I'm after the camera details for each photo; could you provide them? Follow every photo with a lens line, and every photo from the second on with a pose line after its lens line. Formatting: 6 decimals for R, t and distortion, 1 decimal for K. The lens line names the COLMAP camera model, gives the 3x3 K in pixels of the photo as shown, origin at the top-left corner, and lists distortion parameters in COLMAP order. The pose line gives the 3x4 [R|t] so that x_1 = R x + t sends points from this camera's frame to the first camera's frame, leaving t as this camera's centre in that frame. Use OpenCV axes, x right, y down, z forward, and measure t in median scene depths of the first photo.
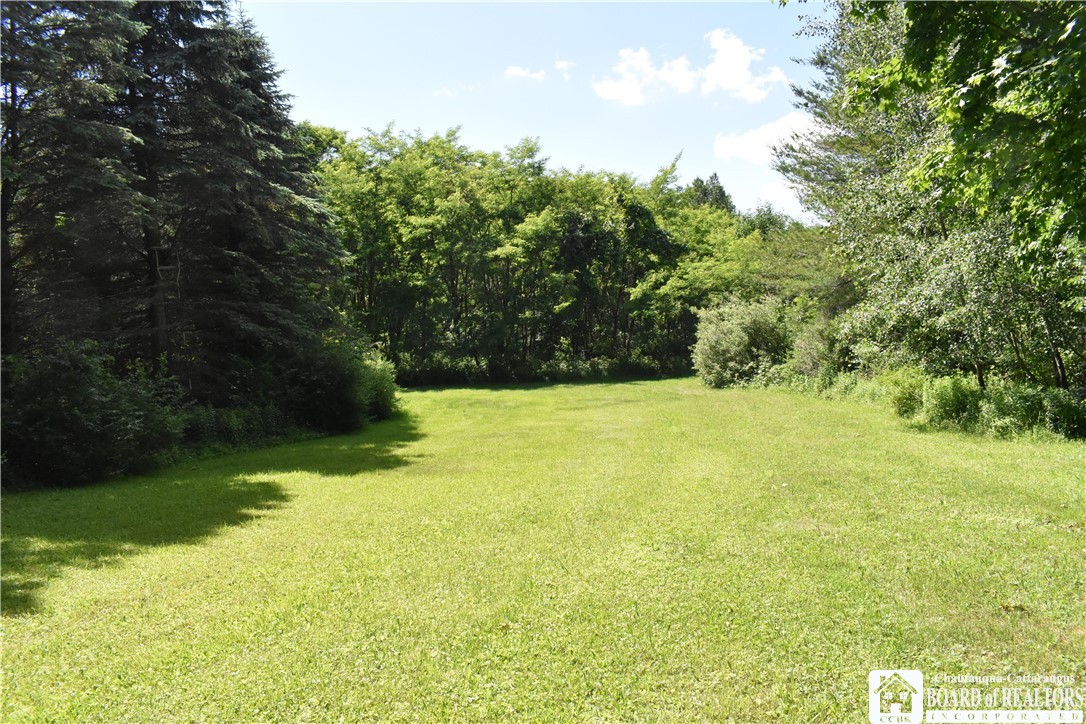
lens RADIAL K [[850.8, 0, 543.2], [0, 850.8, 363.0], [0, 0, 1]] dist [-0.092847, 0.006981]
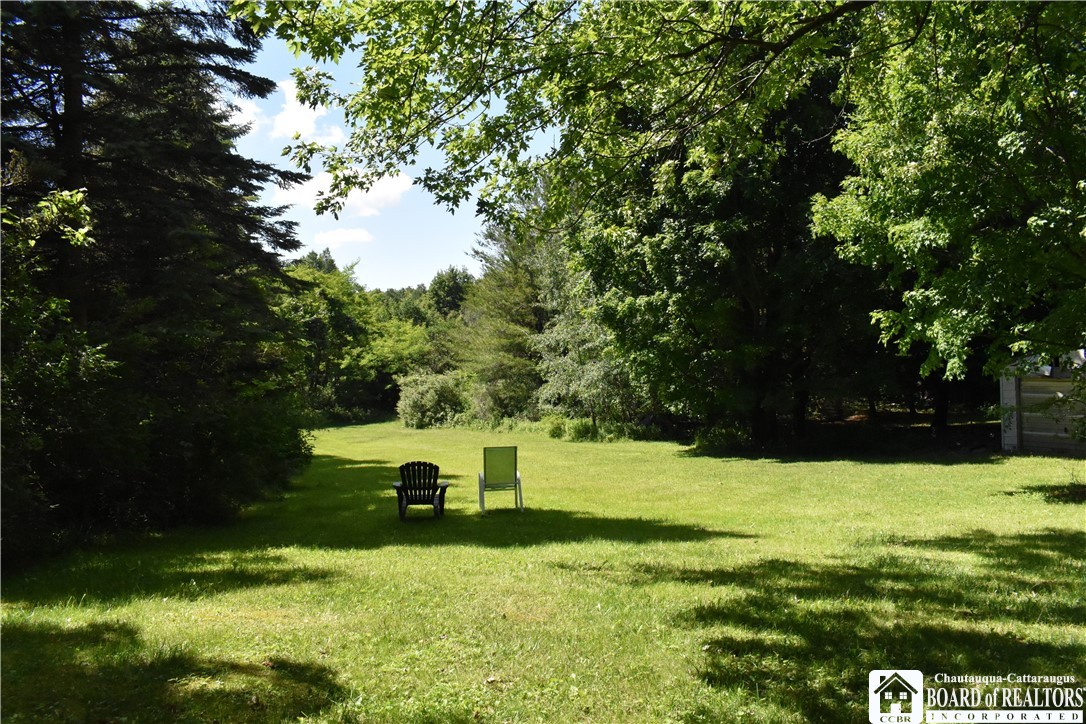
lens RADIAL K [[850.8, 0, 542.7], [0, 850.8, 361.8], [0, 0, 1]] dist [-0.092847, 0.006981]
pose [[0.865427, 0.017328, 0.500736, -0.394107], [0.010812, 0.998523, -0.053241, -0.008192], [-0.500919, 0.051490, 0.863961, -0.491503]]
